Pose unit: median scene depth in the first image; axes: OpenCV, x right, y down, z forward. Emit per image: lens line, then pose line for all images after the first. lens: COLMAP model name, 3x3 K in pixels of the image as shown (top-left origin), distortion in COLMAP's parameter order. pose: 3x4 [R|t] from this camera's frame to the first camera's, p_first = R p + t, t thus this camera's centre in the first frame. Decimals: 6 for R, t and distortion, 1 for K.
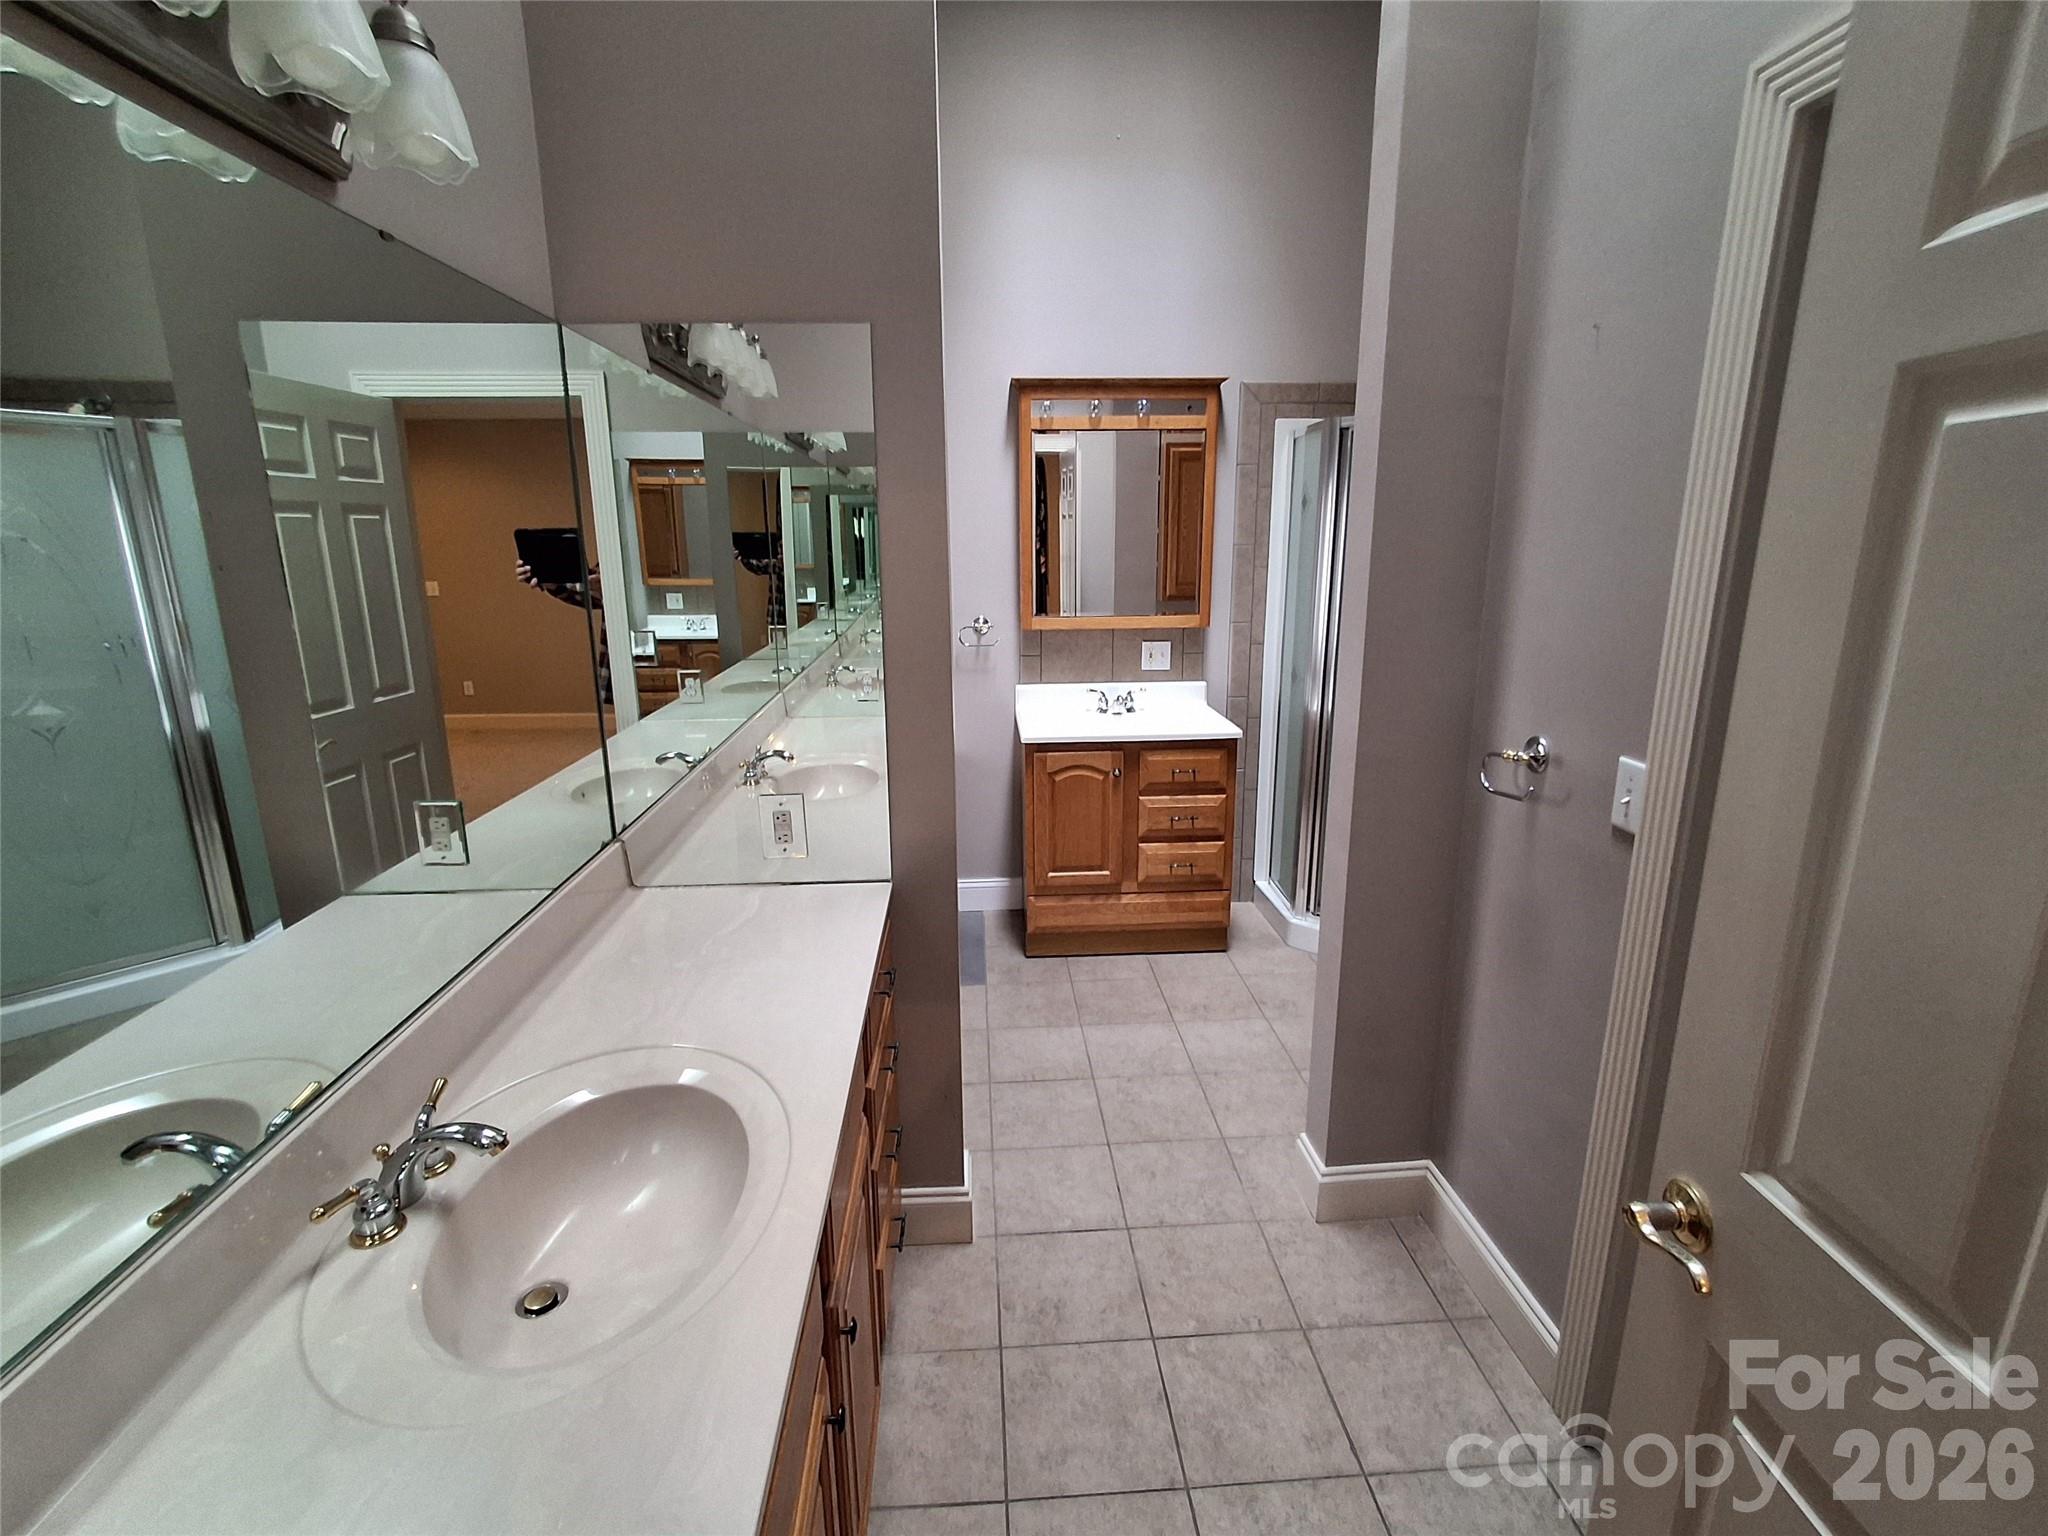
lens RADIAL K [[930.0, 0, 1021.5], [0, 930.0, 760.1], [0, 0, 1]] dist [-0.010733, -0.000546]
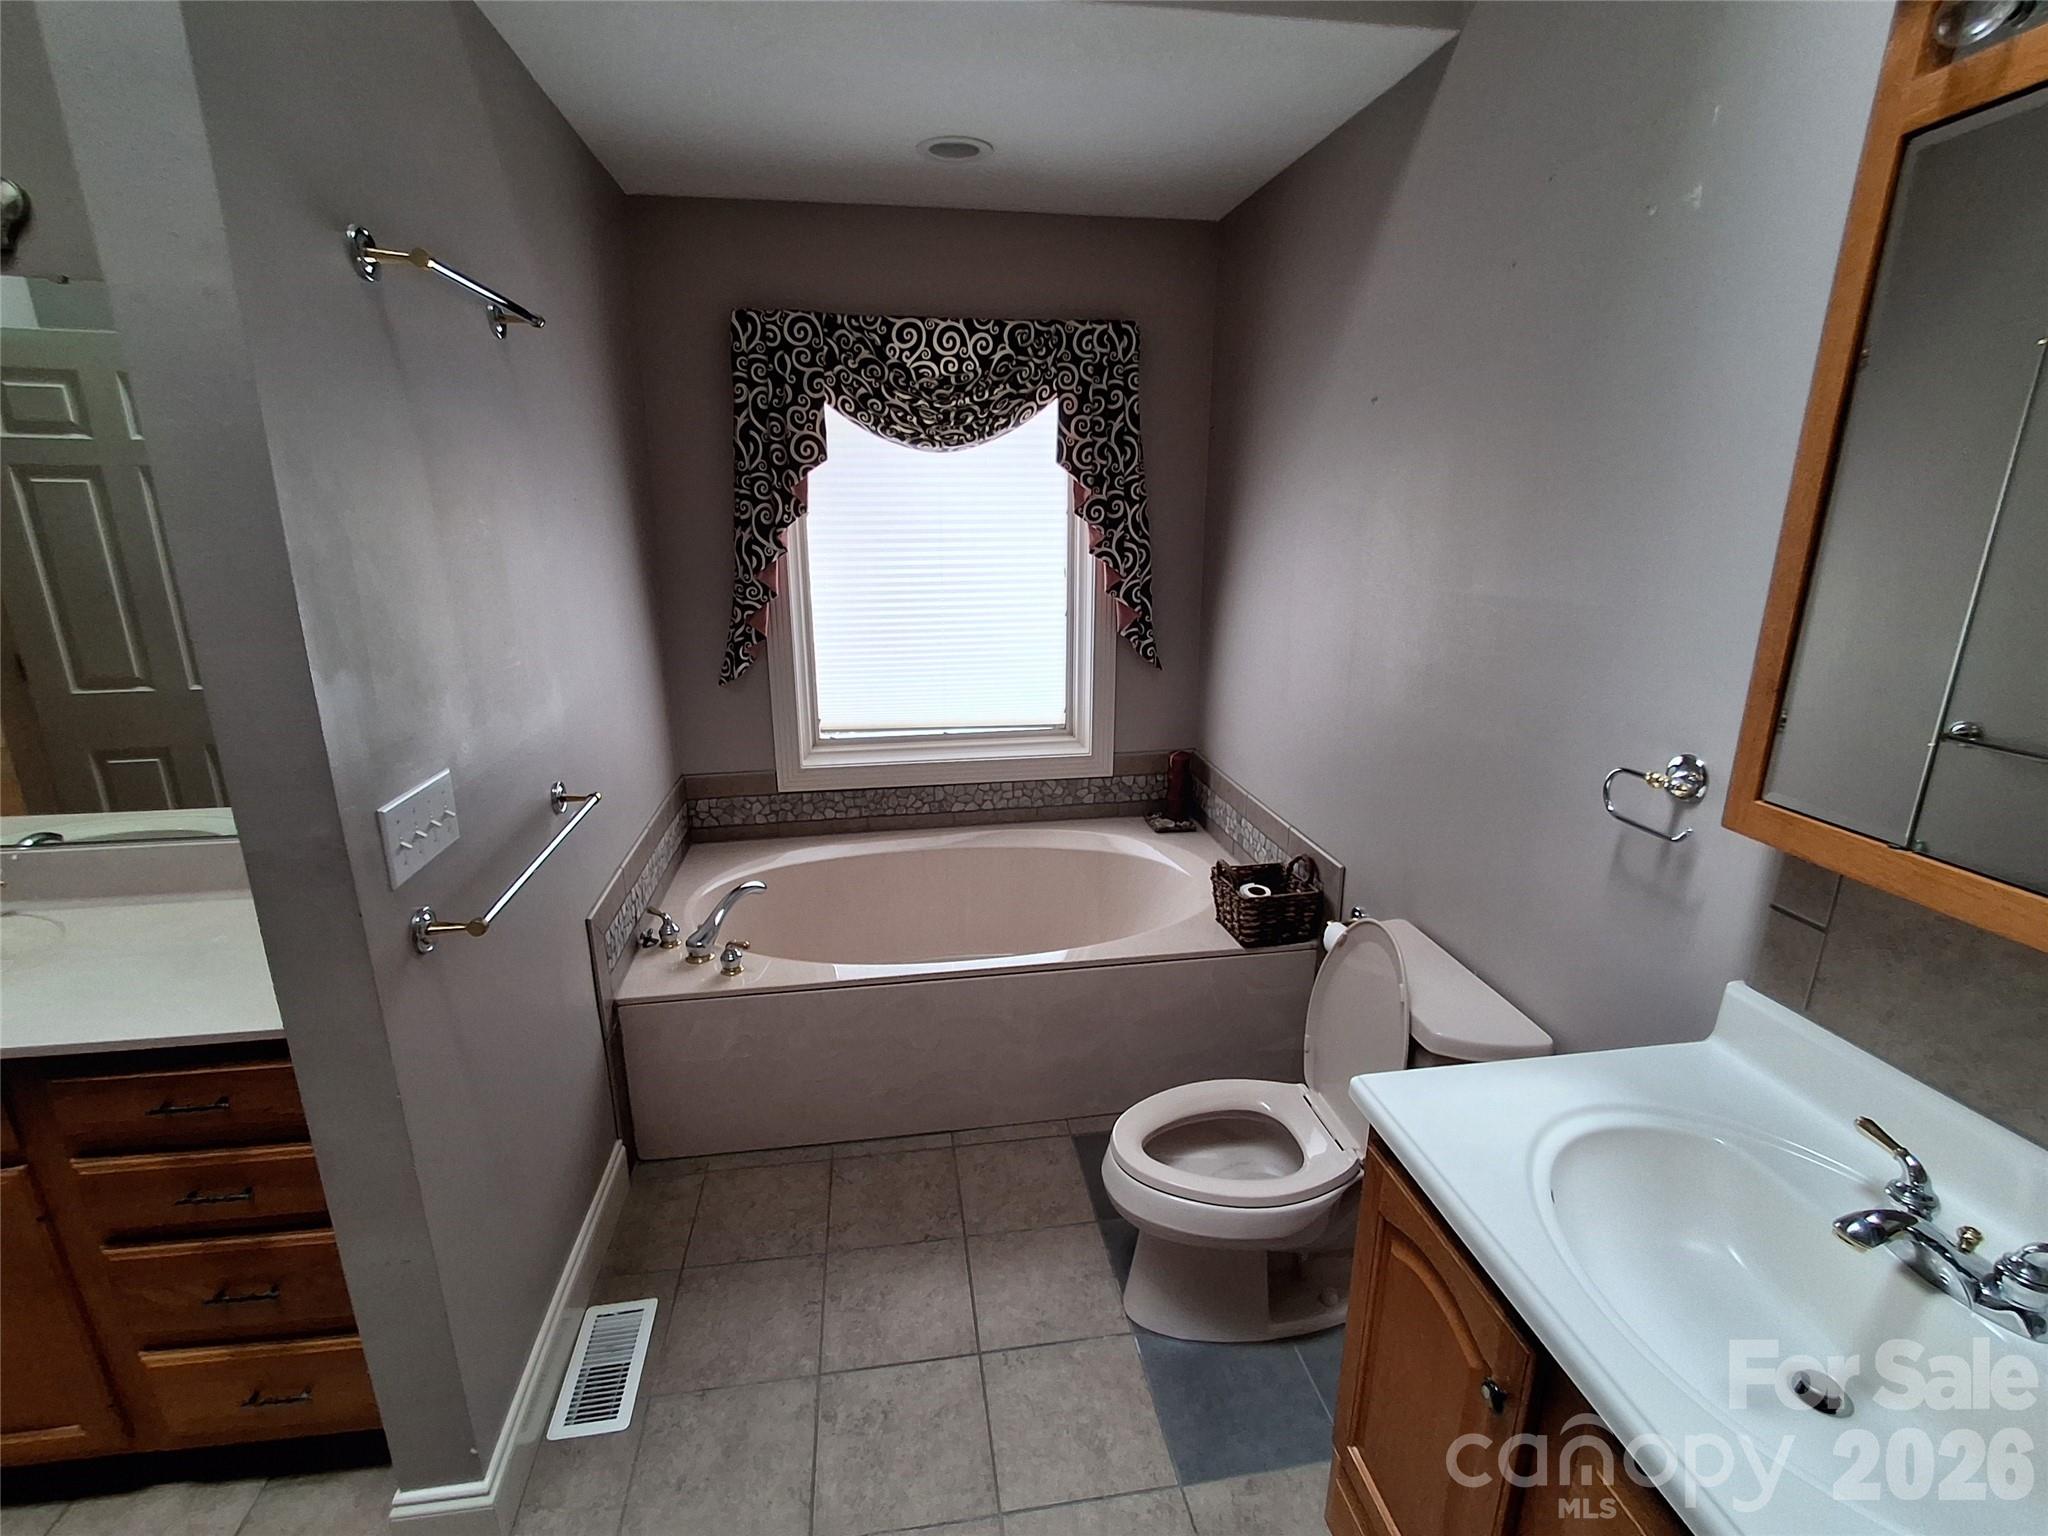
lens RADIAL K [[930.0, 0, 1021.5], [0, 930.0, 760.1], [0, 0, 1]] dist [-0.010733, -0.000546]
pose [[0.093487, 0.275767, -0.956668, 0.282809], [-0.233675, 0.940113, 0.248160, -0.189441], [0.967810, 0.200349, 0.152328, 0.732463]]
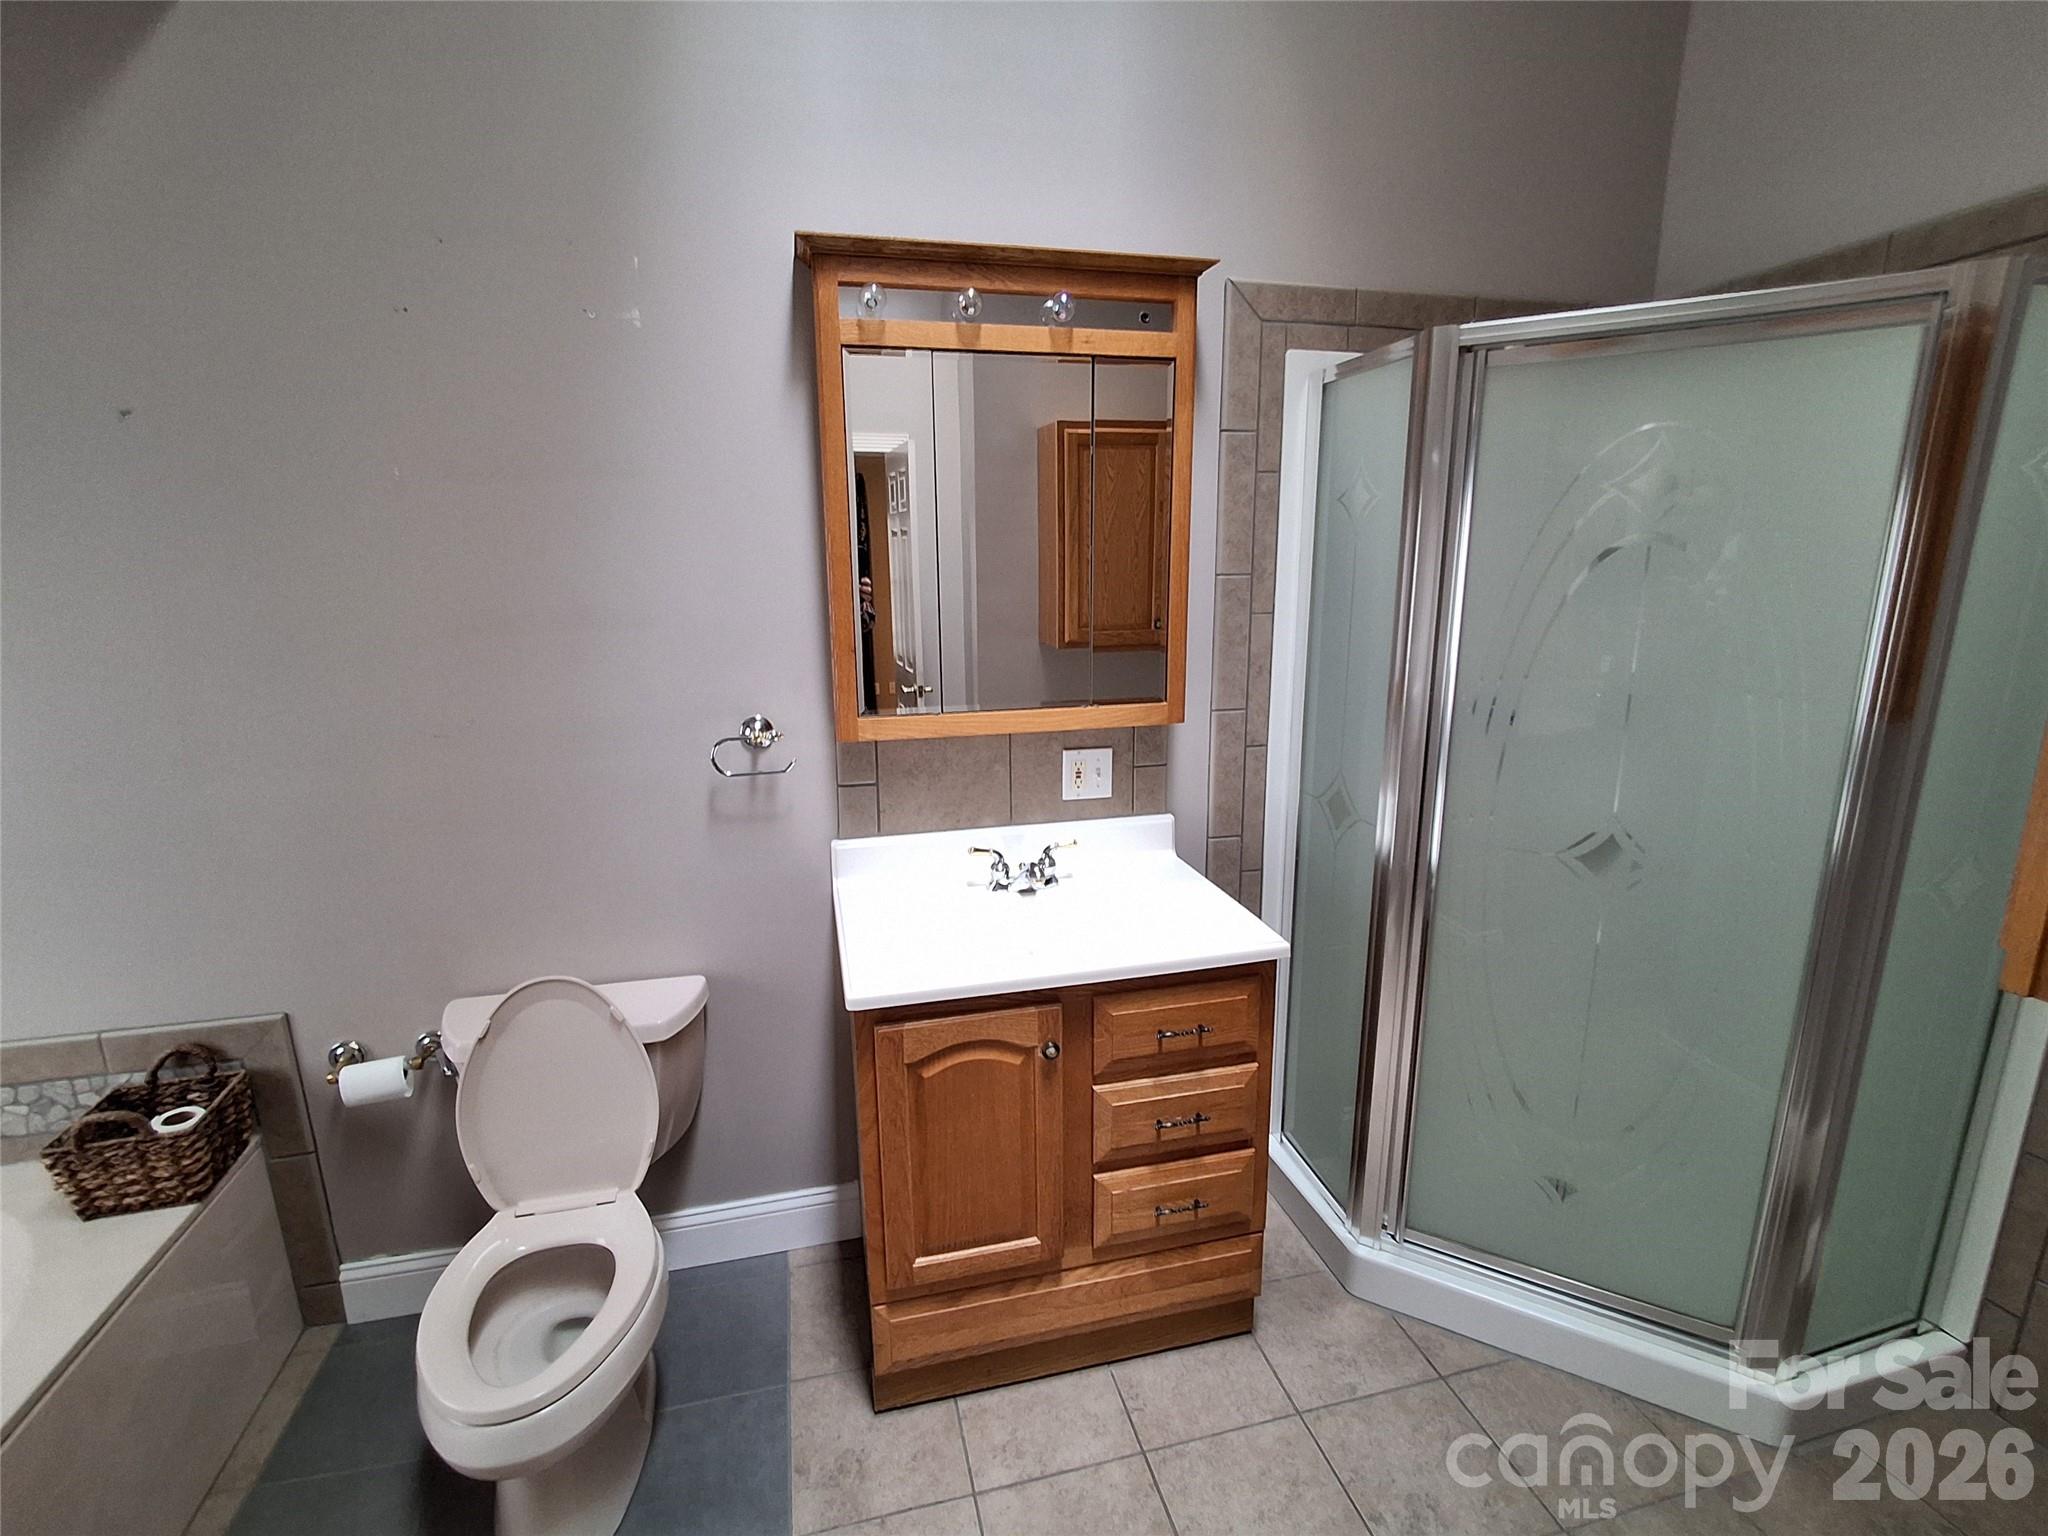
lens RADIAL K [[930.0, 0, 1021.5], [0, 930.0, 760.1], [0, 0, 1]] dist [-0.010733, -0.000546]
pose [[0.982886, -0.040704, 0.179662, 0.007279], [0.044679, 0.998837, -0.018131, -0.120425], [-0.178715, 0.025848, 0.983561, 0.493990]]
